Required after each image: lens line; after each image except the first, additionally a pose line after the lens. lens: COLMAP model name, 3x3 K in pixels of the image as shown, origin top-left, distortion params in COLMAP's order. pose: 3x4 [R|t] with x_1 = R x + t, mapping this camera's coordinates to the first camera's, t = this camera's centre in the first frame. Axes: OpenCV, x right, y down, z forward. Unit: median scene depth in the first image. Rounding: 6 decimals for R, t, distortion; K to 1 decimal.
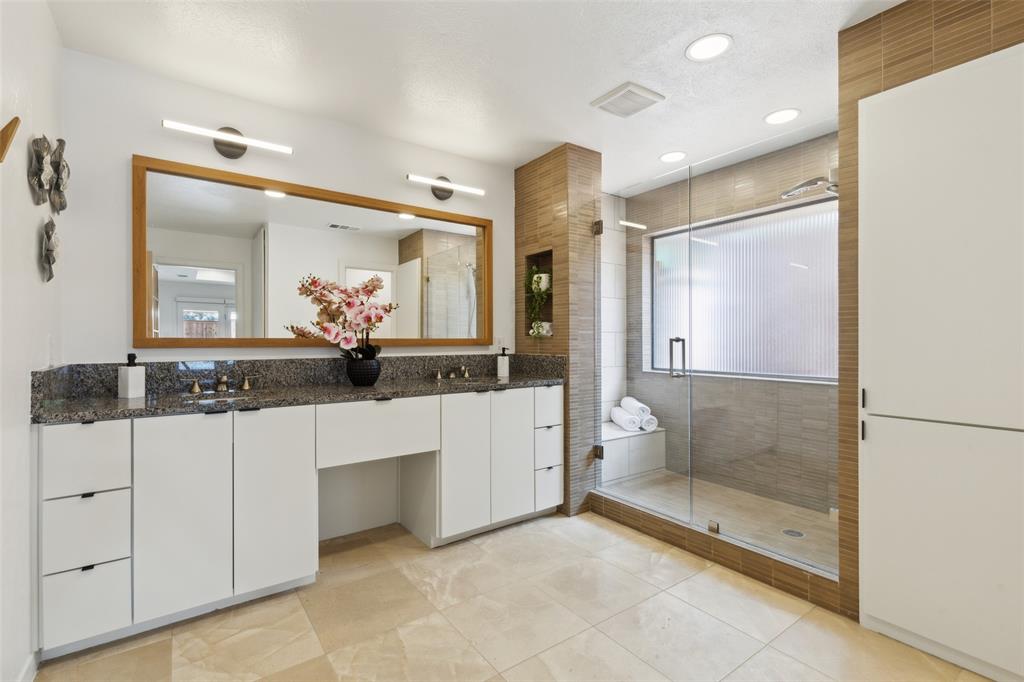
lens RADIAL K [[460.5, 0, 512.0], [0, 460.5, 341.0], [0, 0, 1]] dist [0.004277, -0.000442]
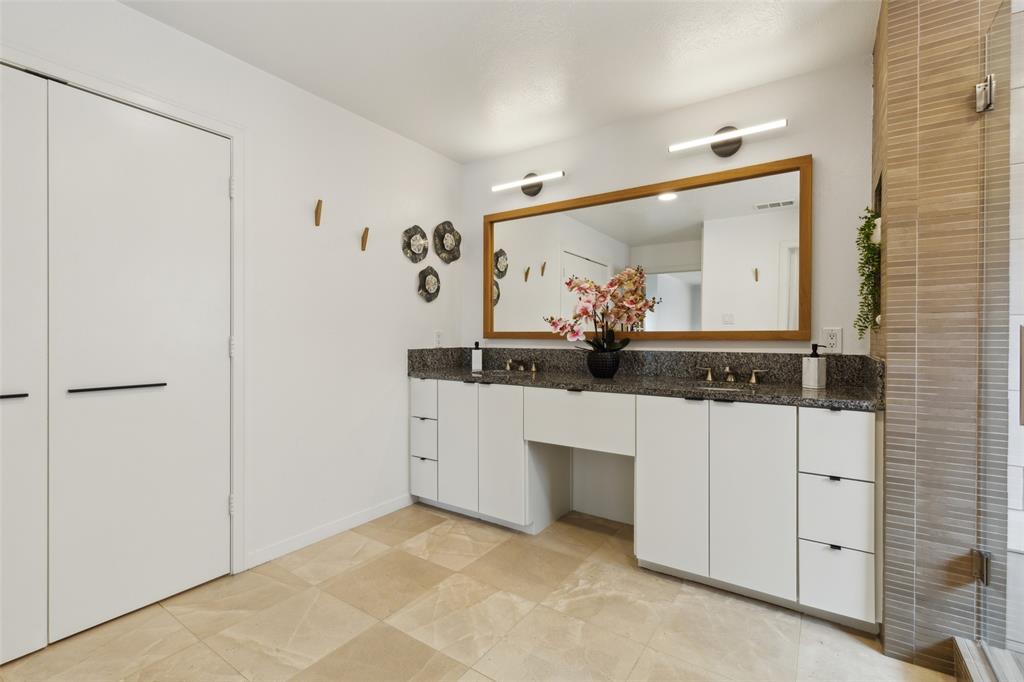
lens RADIAL K [[460.5, 0, 512.0], [0, 460.5, 341.0], [0, 0, 1]] dist [0.004277, -0.000442]
pose [[0.333341, 0.012687, -0.942721, 0.592622], [-0.002403, 0.999918, 0.012607, 0.003286], [0.942803, -0.001937, 0.333344, 0.481804]]
